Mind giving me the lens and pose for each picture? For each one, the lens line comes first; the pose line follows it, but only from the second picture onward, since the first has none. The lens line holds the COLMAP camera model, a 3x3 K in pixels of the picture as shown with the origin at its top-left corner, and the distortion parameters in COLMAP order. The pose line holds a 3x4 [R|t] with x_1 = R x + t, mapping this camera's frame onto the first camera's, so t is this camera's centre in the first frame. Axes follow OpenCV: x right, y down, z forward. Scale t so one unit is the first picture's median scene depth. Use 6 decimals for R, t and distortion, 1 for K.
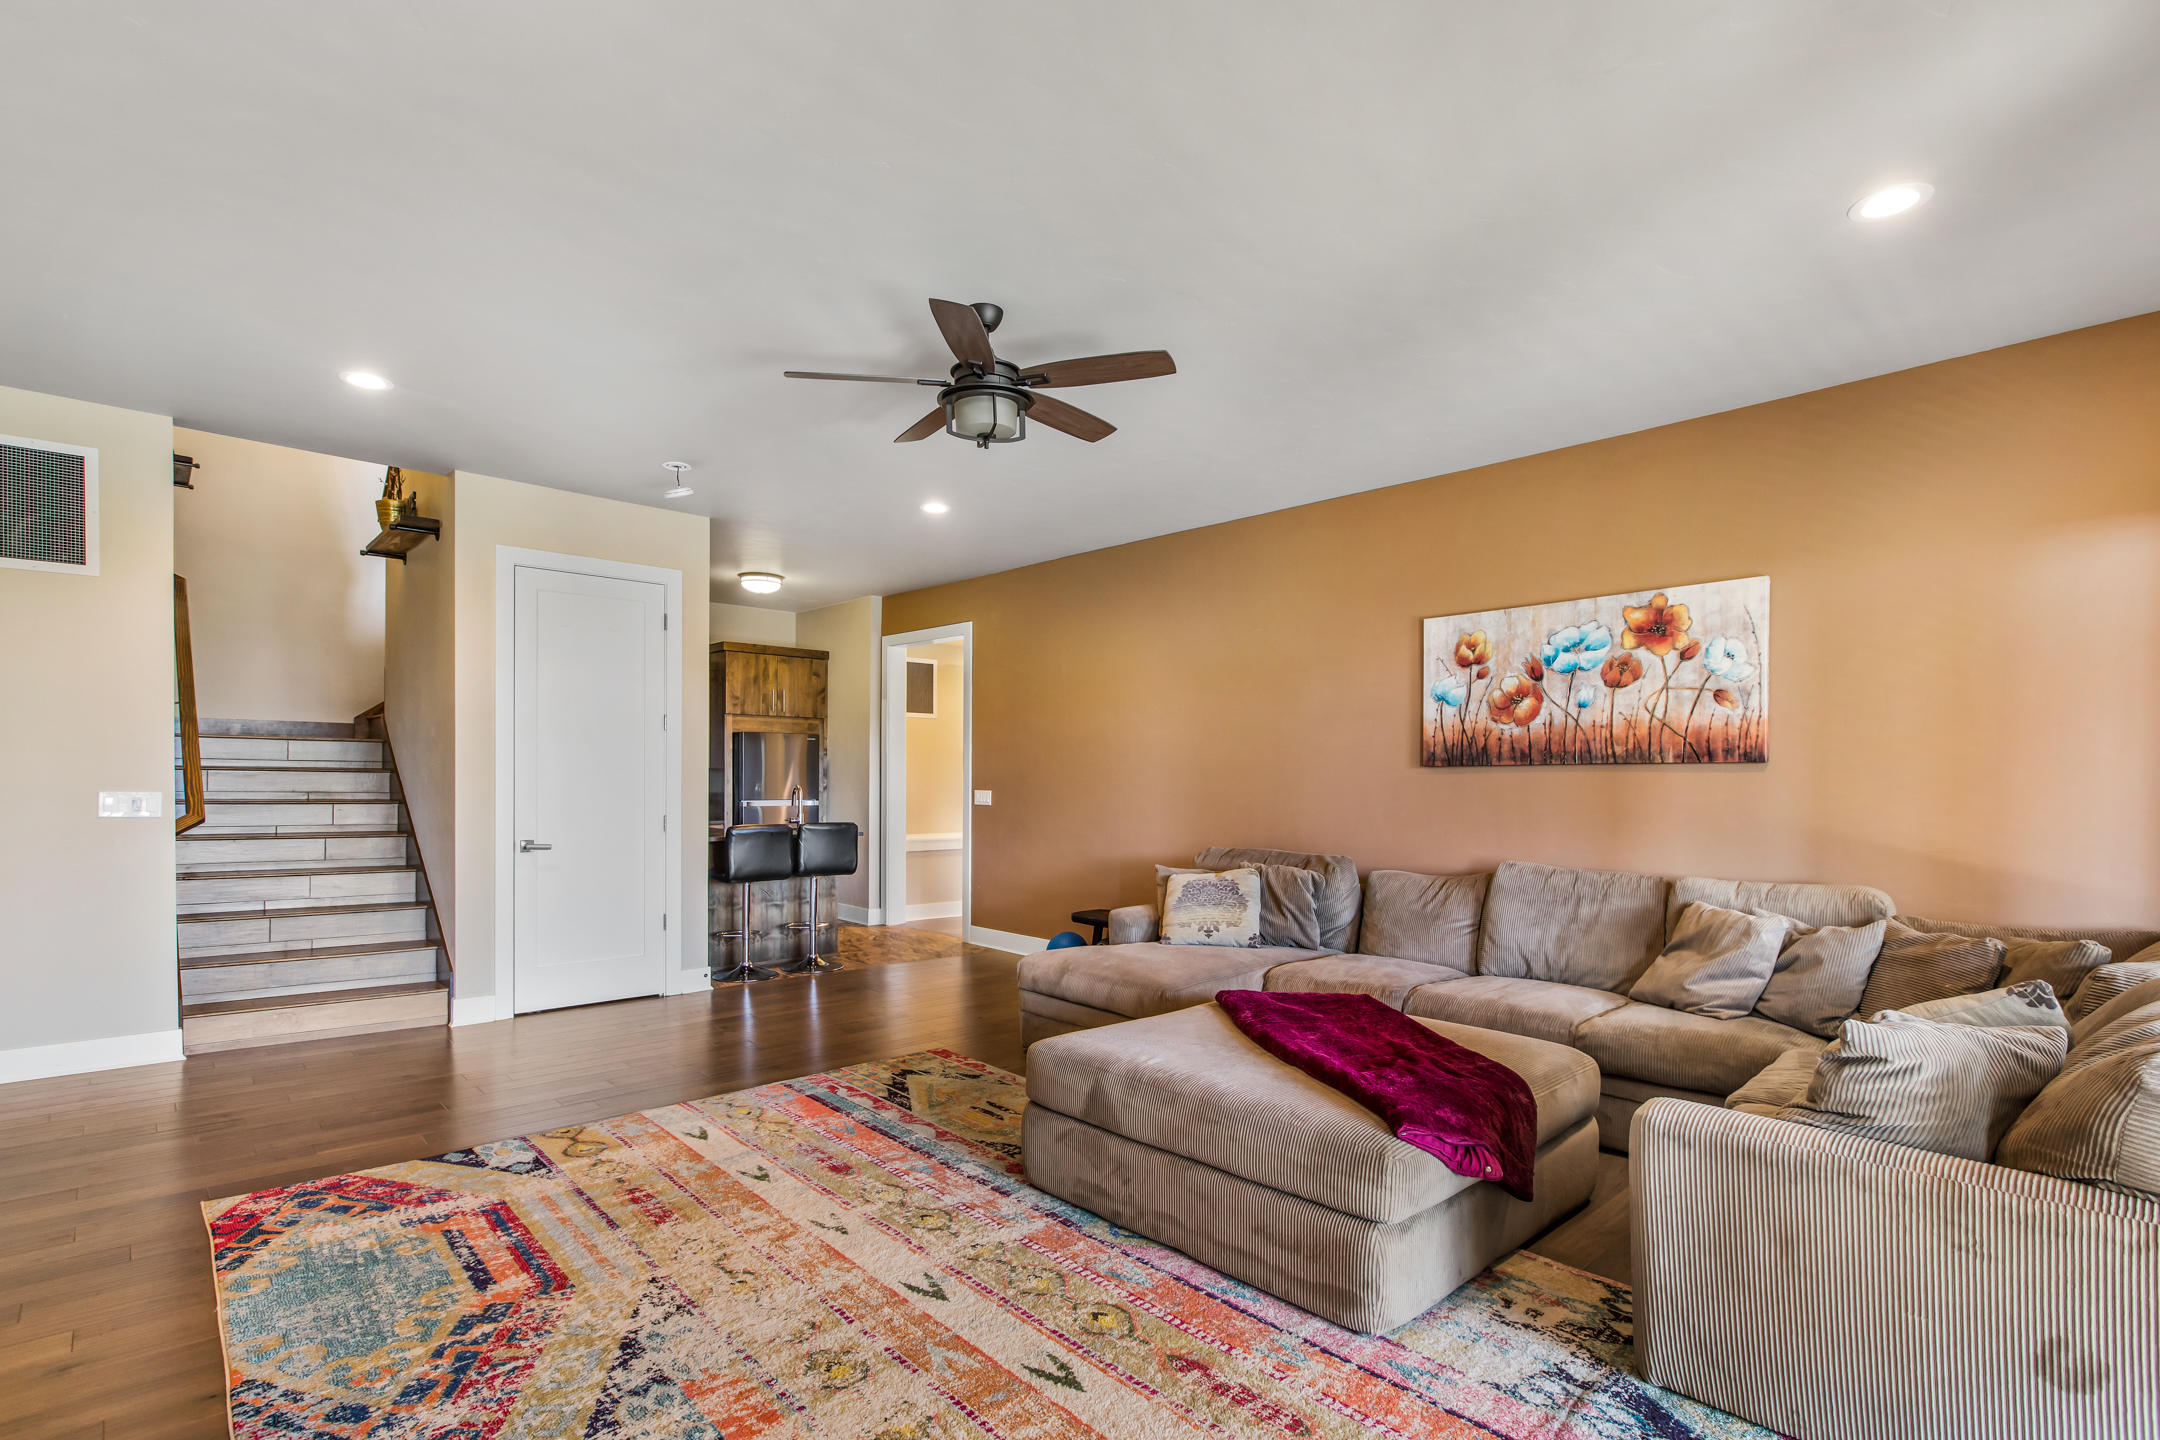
lens RADIAL K [[1059.2, 0, 1084.0], [0, 1059.2, 779.6], [0, 0, 1]] dist [-0.005698, -0.000367]
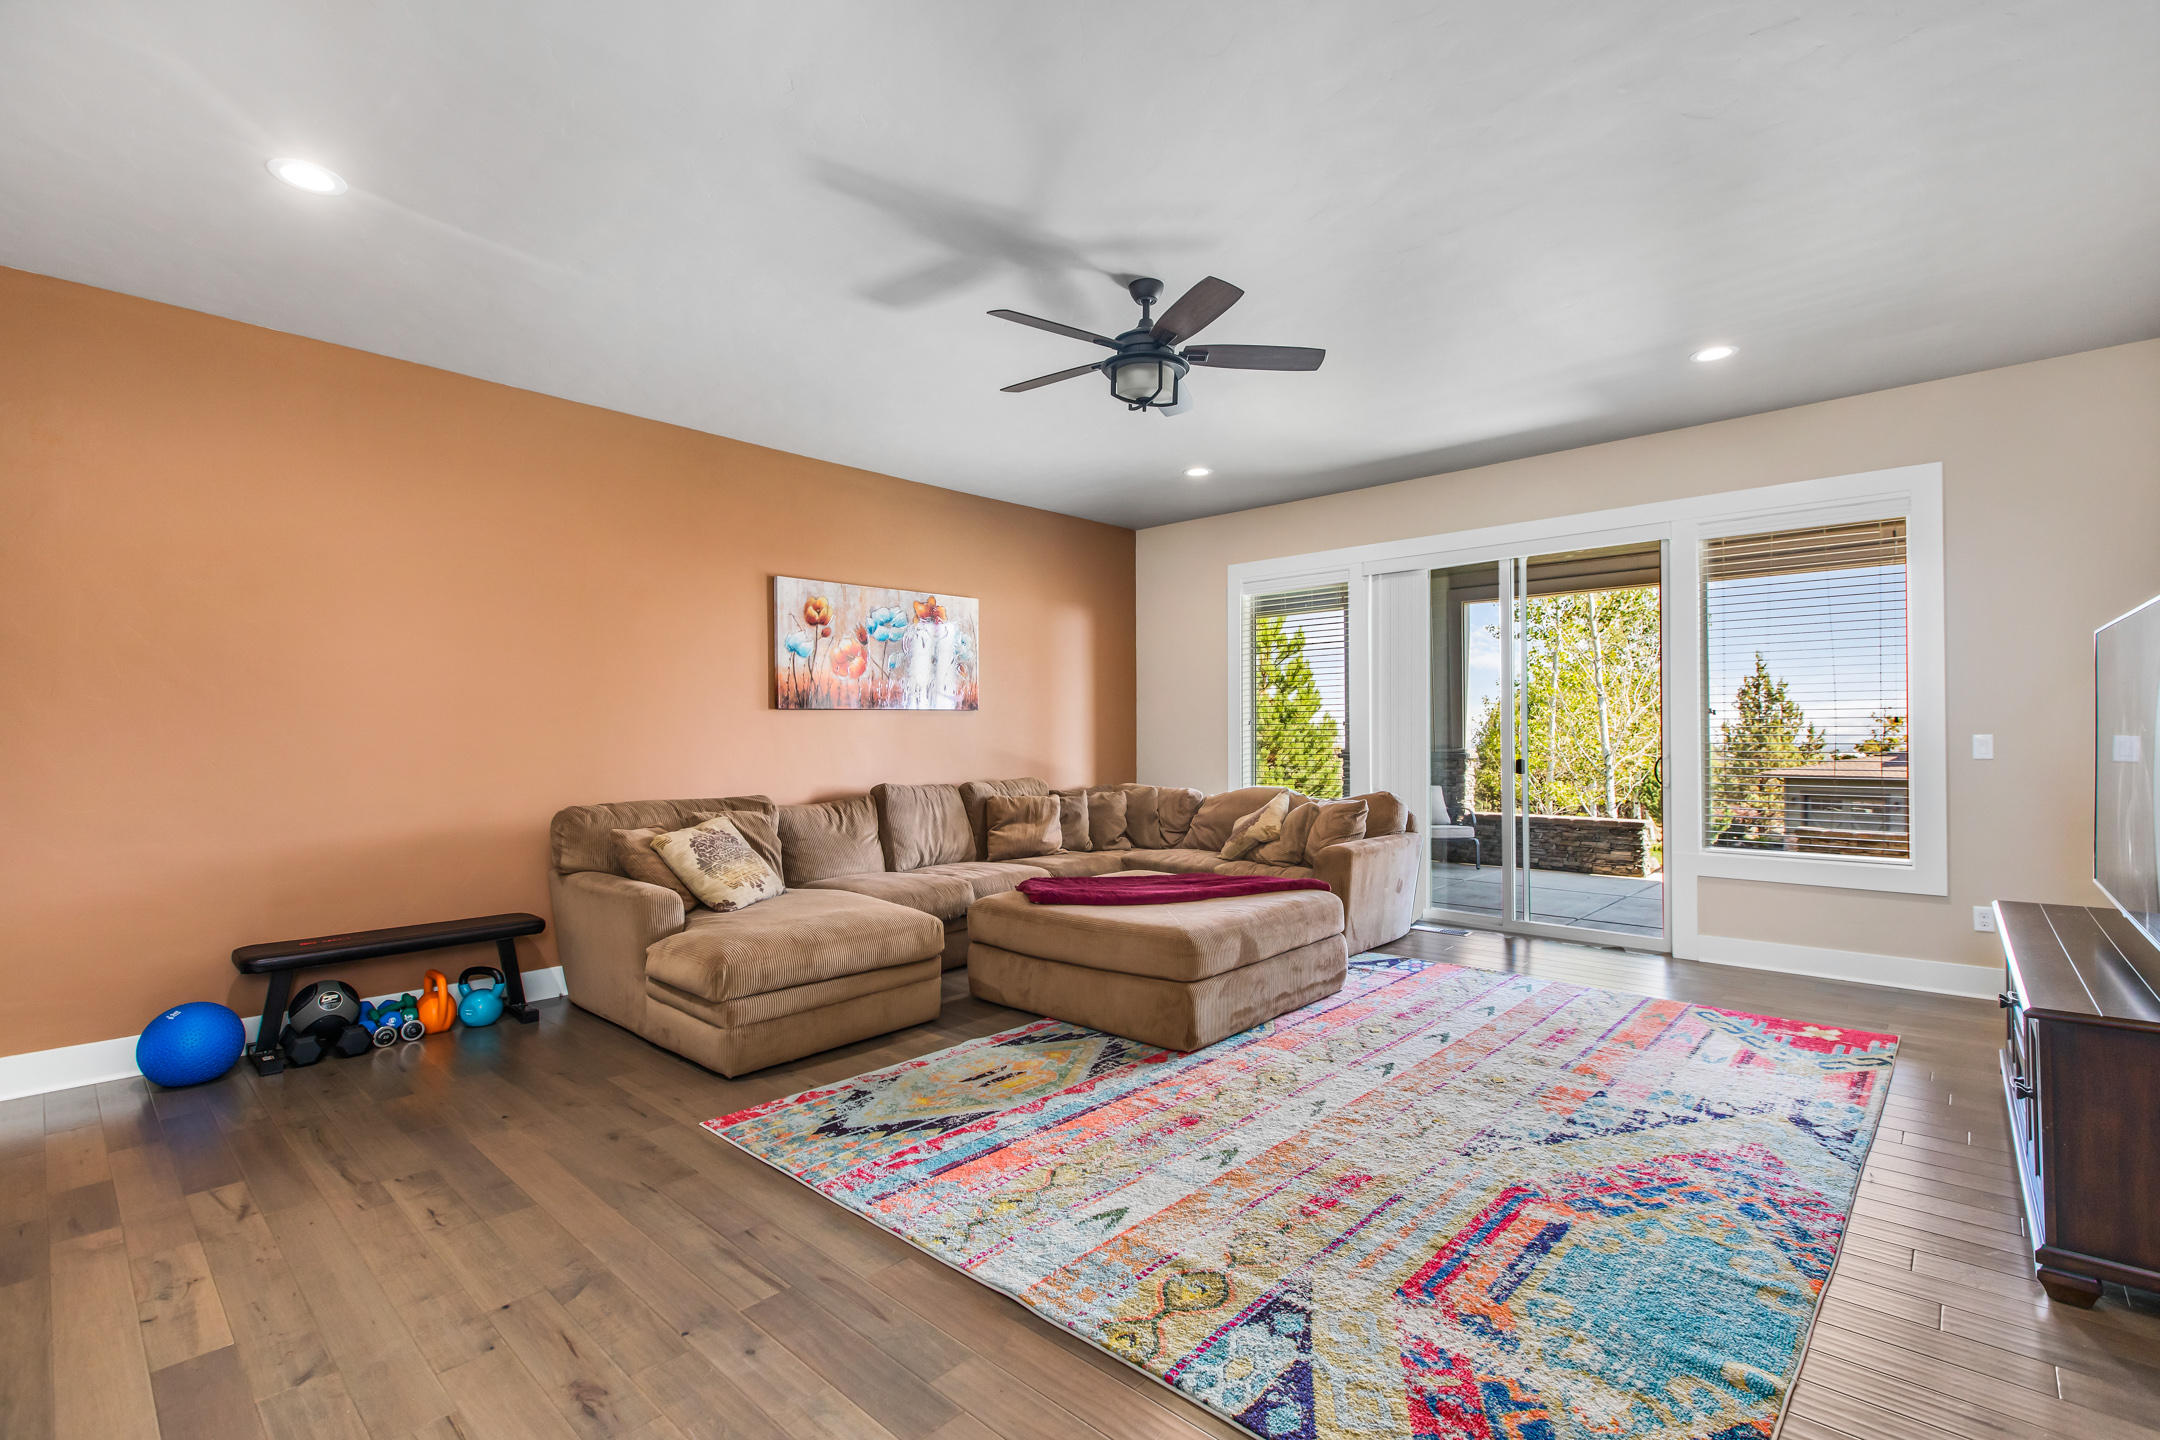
lens RADIAL K [[980.8, 0, 1091.9], [0, 980.8, 733.3], [0, 0, 1]] dist [0.002594, 0.000268]
pose [[-0.098982, -0.007679, 0.995060, -1.049356], [0.007312, 0.999938, 0.008444, 0.009235], [-0.995062, 0.008112, -0.098920, 1.116822]]
